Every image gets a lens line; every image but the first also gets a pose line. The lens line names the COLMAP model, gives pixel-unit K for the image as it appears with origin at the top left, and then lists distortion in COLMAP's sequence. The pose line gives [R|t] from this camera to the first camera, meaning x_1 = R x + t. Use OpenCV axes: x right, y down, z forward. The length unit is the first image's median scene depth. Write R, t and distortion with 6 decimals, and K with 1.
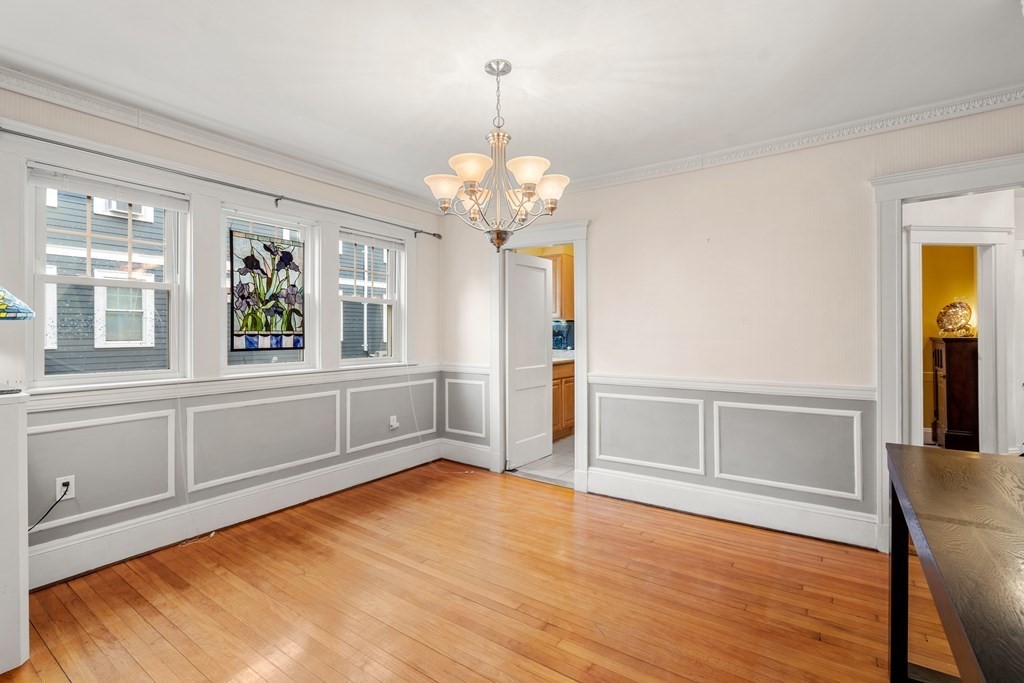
lens RADIAL K [[468.8, 0, 507.0], [0, 468.8, 337.6], [0, 0, 1]] dist [-0.004454, 0.002251]
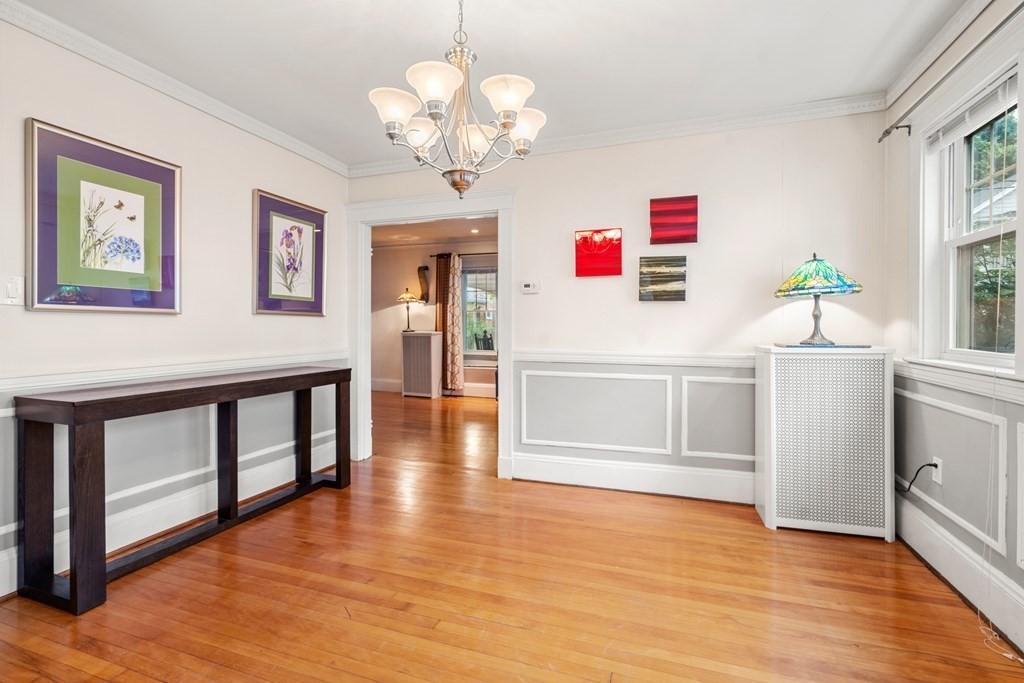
lens RADIAL K [[468.8, 0, 520.4], [0, 468.8, 344.2], [0, 0, 1]] dist [-0.004454, 0.002251]
pose [[-0.960688, 0.014489, -0.277251, 0.114191], [0.001200, 0.998845, 0.048042, 0.035023], [0.277626, 0.045820, -0.959596, 1.956862]]
